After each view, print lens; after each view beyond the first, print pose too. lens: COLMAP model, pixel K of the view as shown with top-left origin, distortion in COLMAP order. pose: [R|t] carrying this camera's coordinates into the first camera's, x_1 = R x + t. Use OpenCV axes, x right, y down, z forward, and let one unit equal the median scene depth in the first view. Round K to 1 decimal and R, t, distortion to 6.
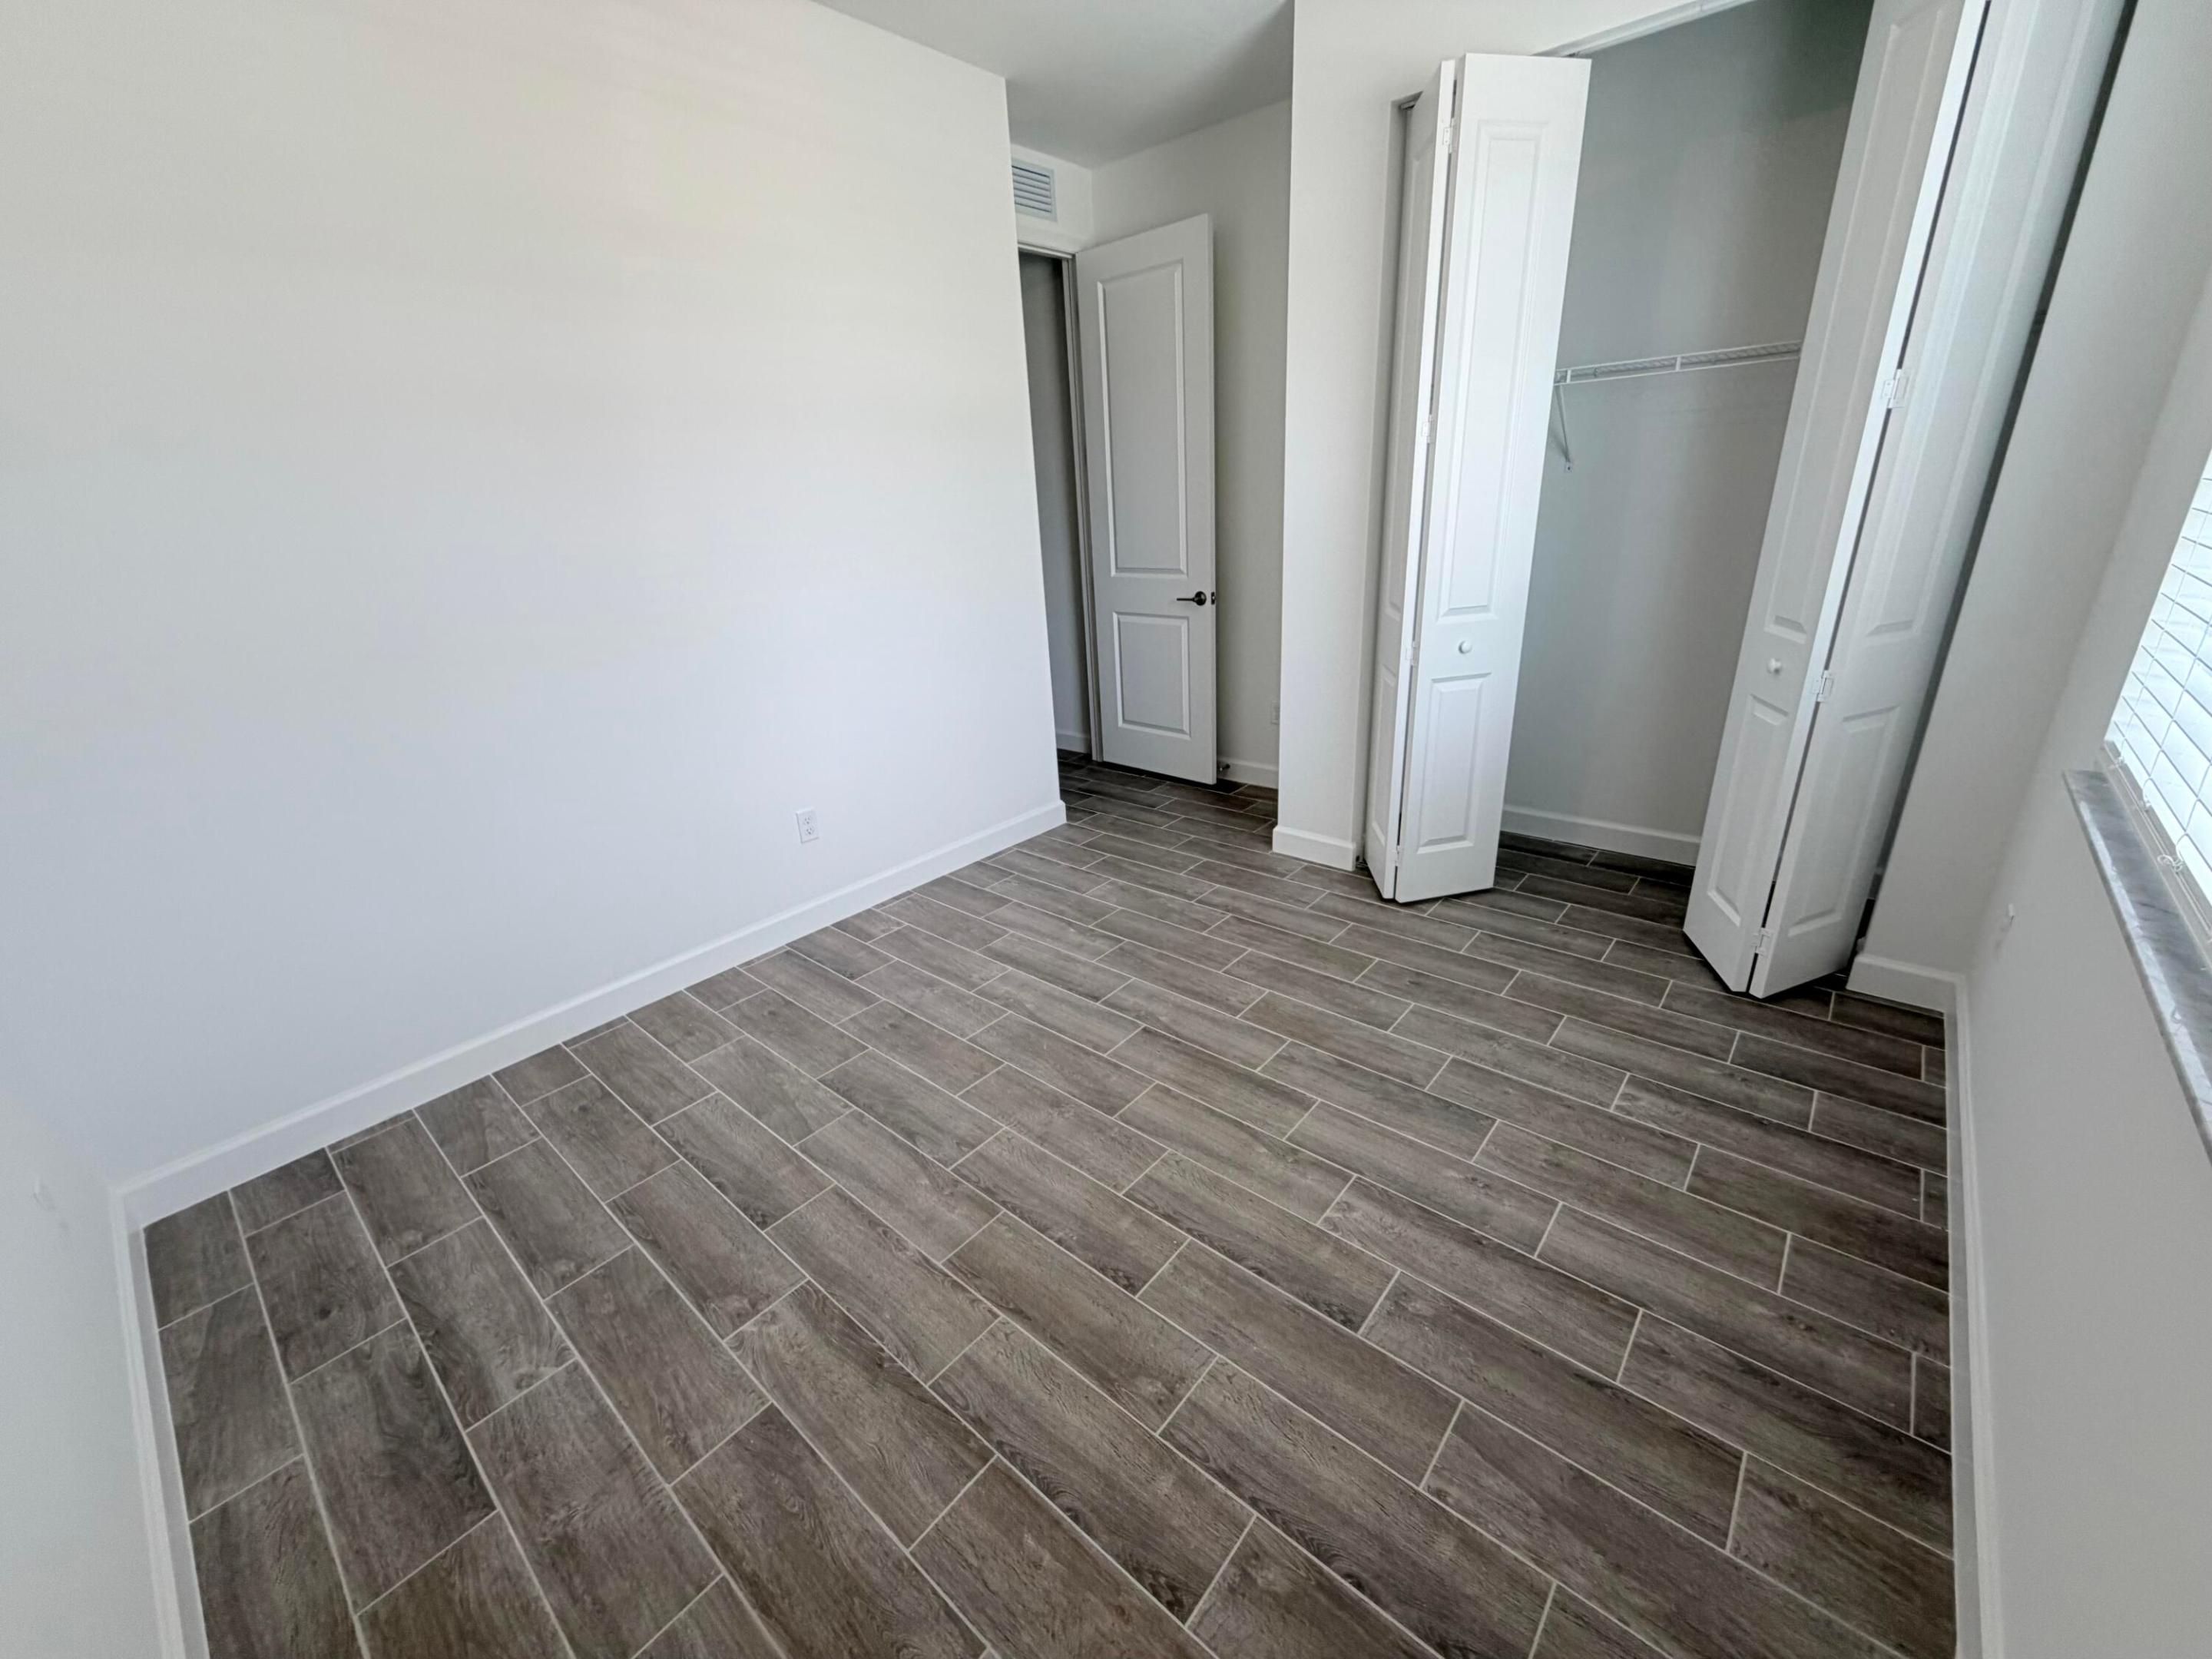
lens RADIAL K [[881.8, 0, 1096.9], [0, 881.8, 833.8], [0, 0, 1]] dist [-0.000365, 0.000166]
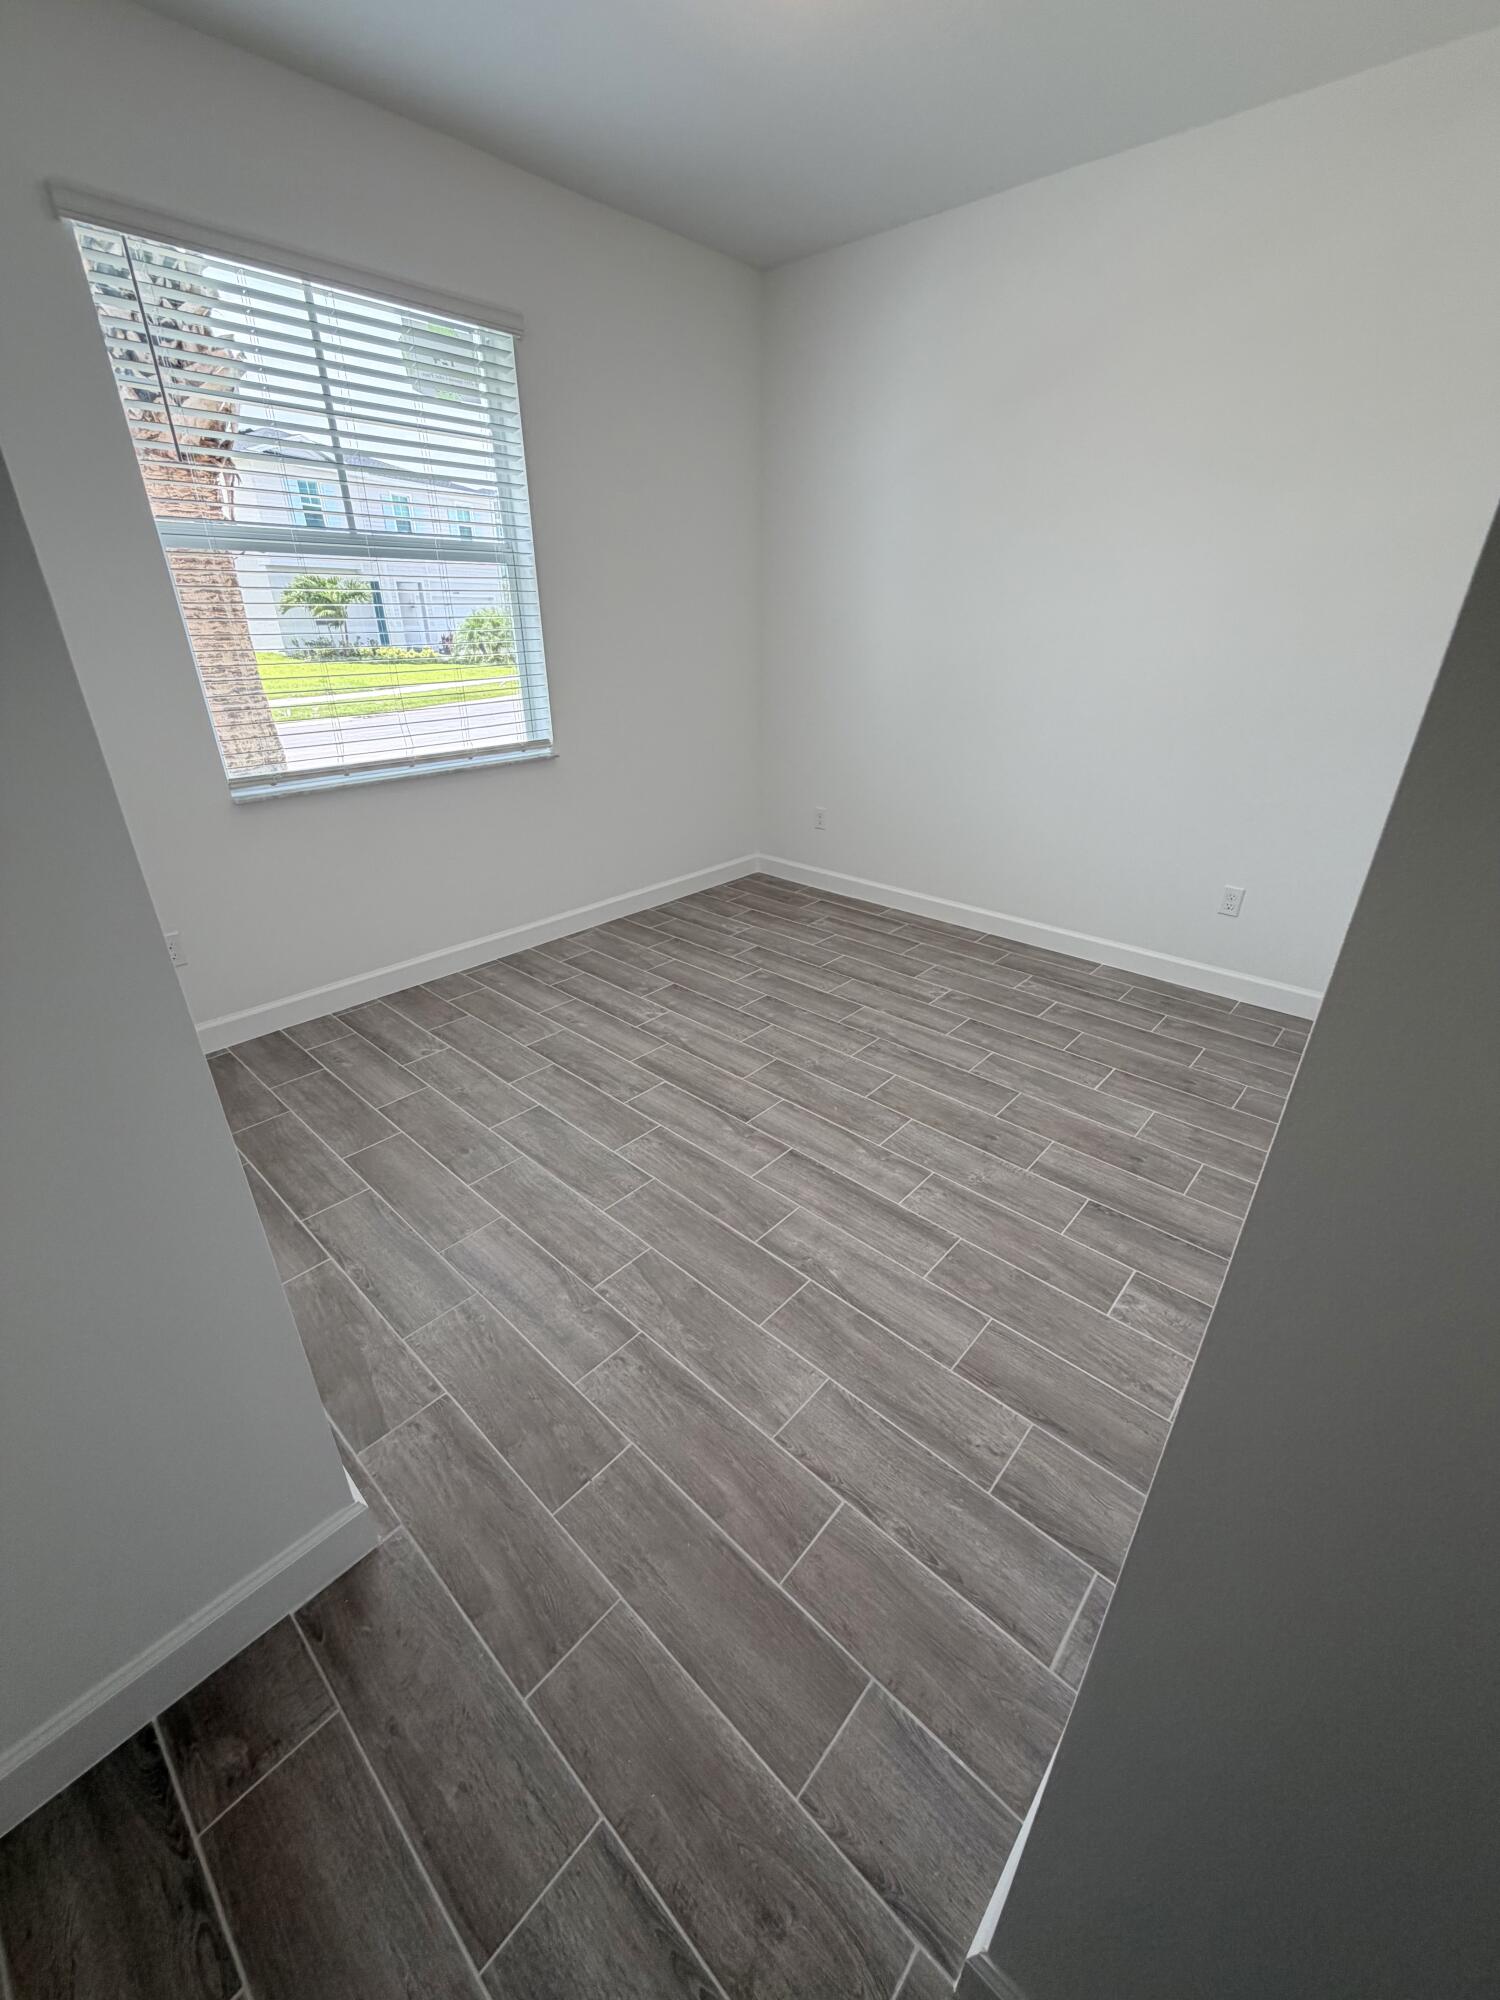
lens RADIAL K [[797.3, 0, 747.2], [0, 797.3, 993.2], [0, 0, 1]] dist [-0.000365, 0.000166]
pose [[-0.998365, 0.038656, 0.042111, 0.007156], [0.057161, 0.681634, 0.729457, -0.697623], [-0.000506, 0.730672, -0.682729, 1.796015]]
